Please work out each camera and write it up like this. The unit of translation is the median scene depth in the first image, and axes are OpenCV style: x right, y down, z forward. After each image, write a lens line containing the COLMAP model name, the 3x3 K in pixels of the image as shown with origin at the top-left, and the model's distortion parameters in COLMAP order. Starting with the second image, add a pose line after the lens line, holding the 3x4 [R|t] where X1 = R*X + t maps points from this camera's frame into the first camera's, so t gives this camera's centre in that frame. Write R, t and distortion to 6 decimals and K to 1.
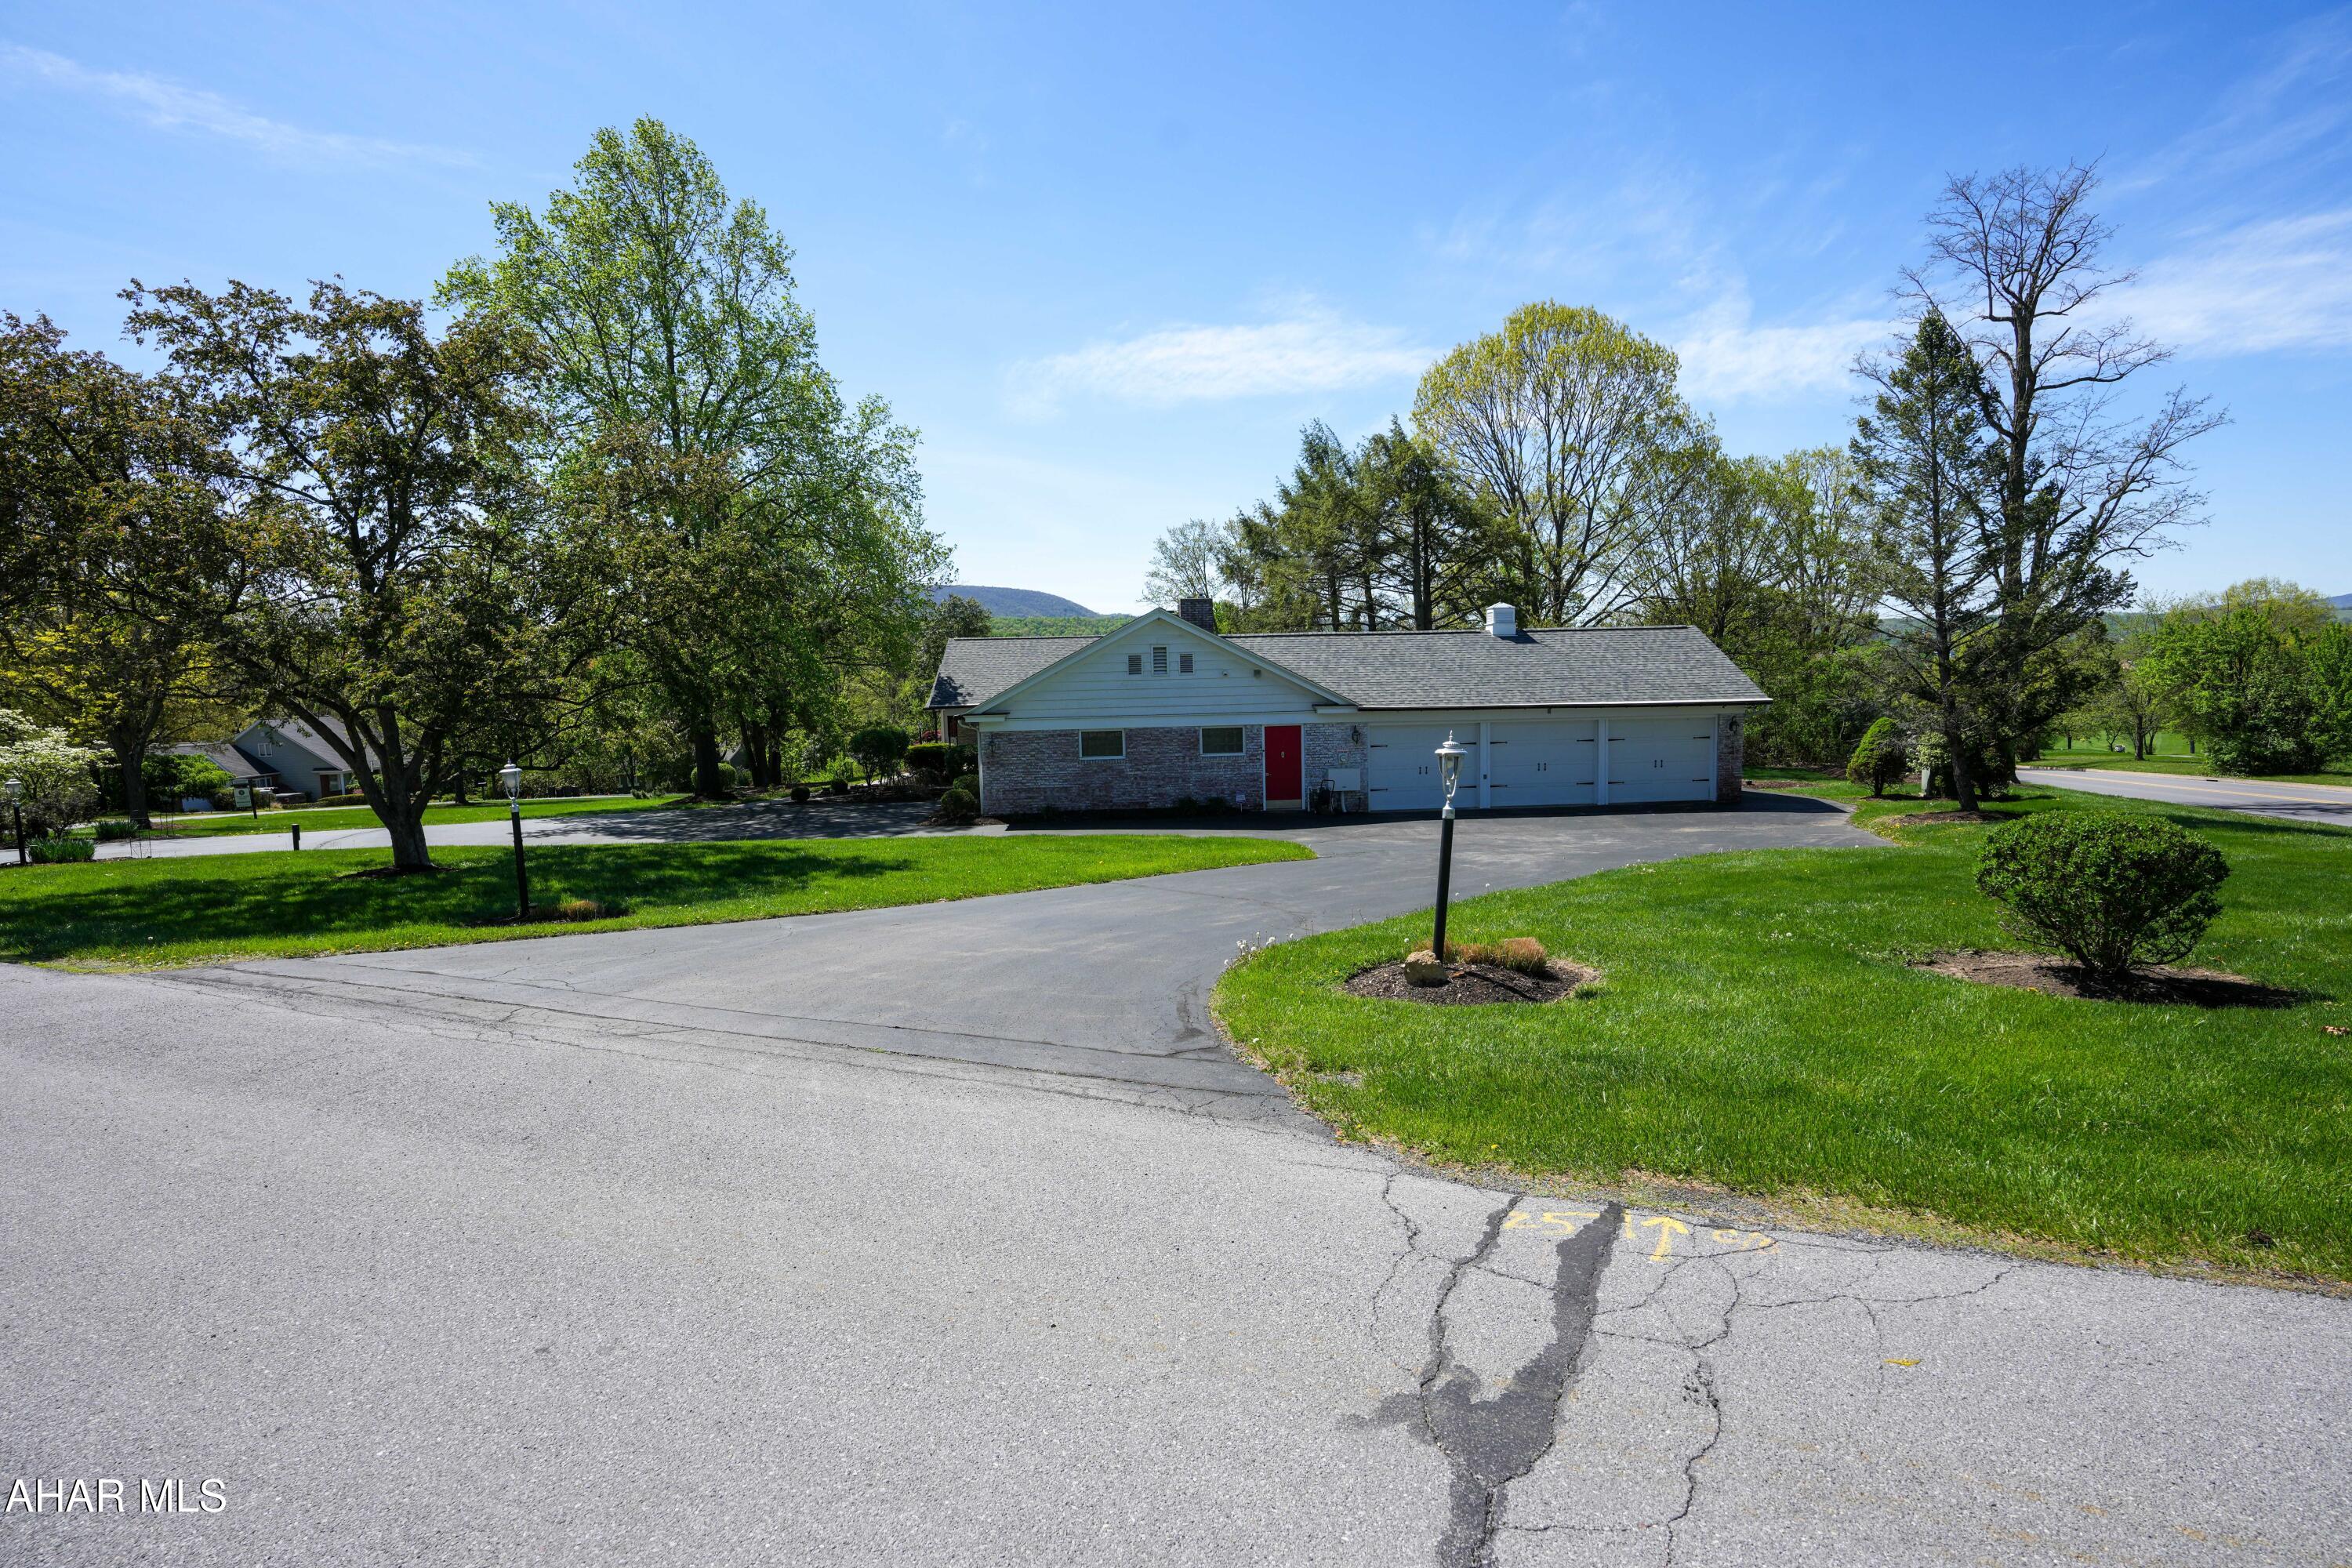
lens RADIAL K [[1128.9, 0, 1176.0], [0, 1128.9, 784.0], [0, 0, 1]] dist [-0.066661, 0.031718]
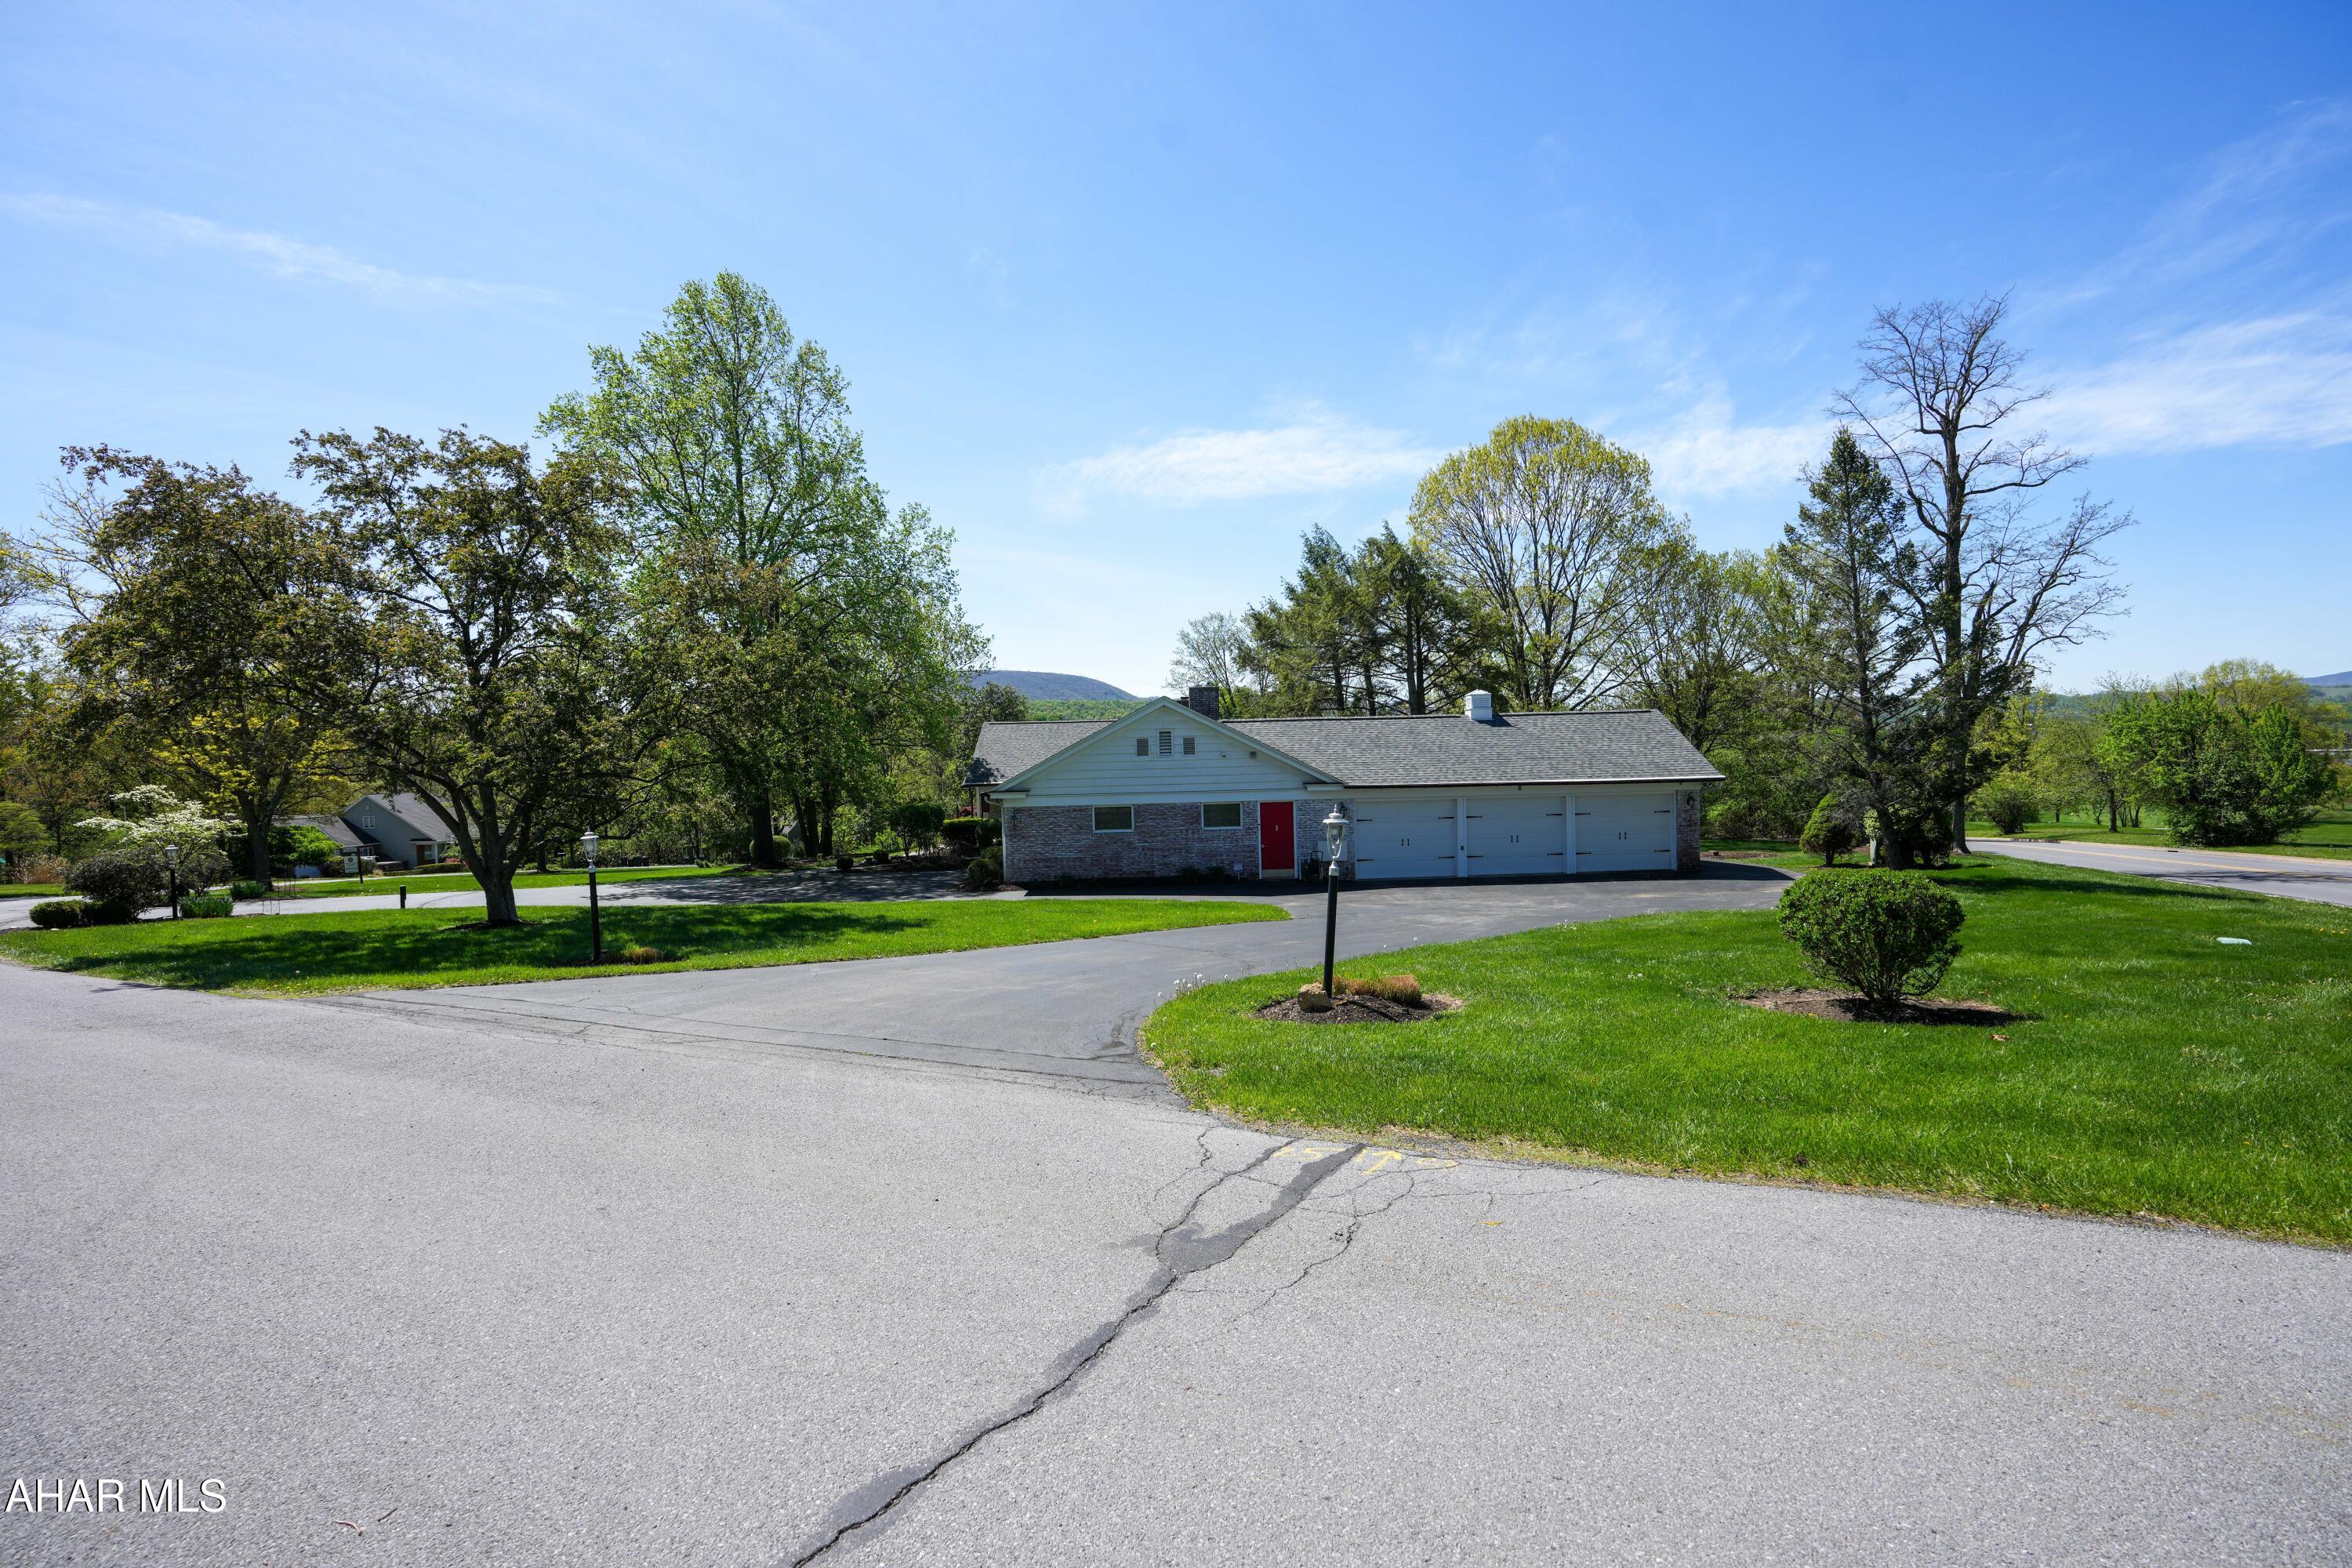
lens RADIAL K [[1073.1, 0, 1176.0], [0, 1073.1, 784.0], [0, 0, 1]] dist [-0.068596, 0.026965]
pose [[0.999500, -0.000517, -0.031624, 0.029619], [-0.001662, 0.997627, -0.068824, 0.003293], [0.031584, 0.068842, 0.997127, -0.051479]]
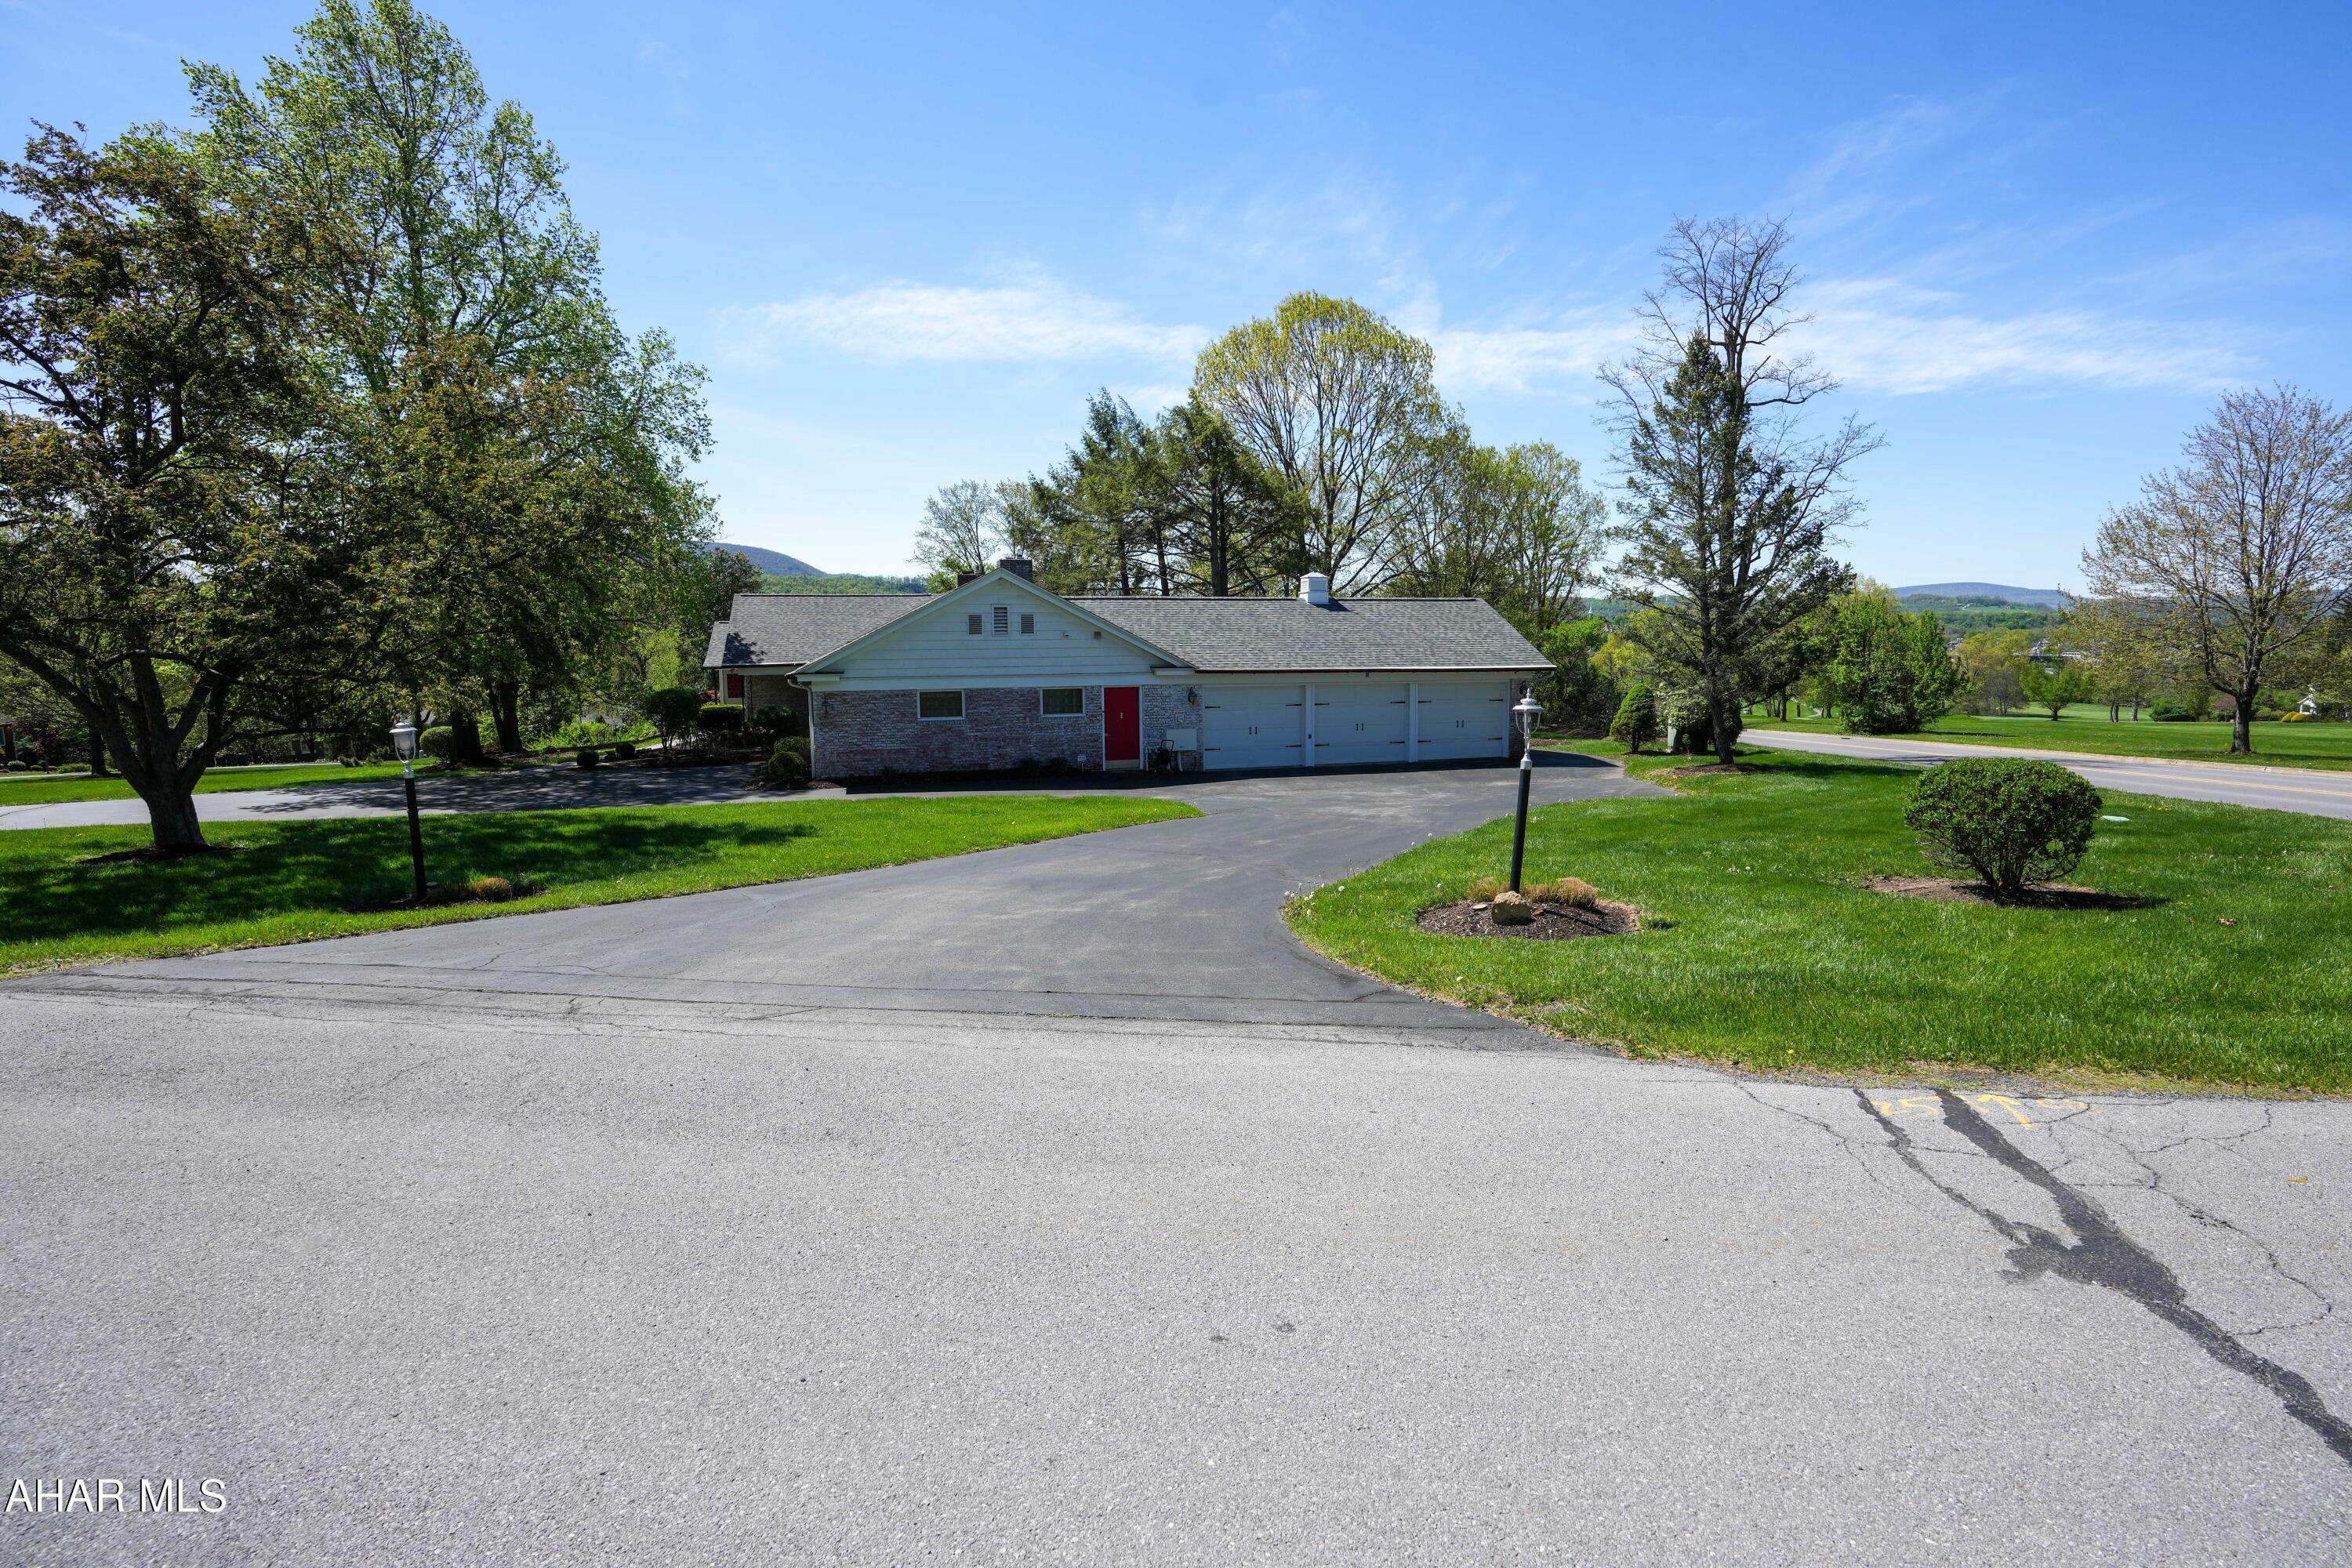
lens RADIAL K [[1110.6, 0, 1190.8], [0, 1110.6, 762.4], [0, 0, 1]] dist [-0.073419, 0.028922]
pose [[0.968929, -0.009299, 0.247163, -0.093224], [0.005769, 0.999871, 0.015002, 0.001657], [-0.247270, -0.013110, 0.968858, 0.013705]]
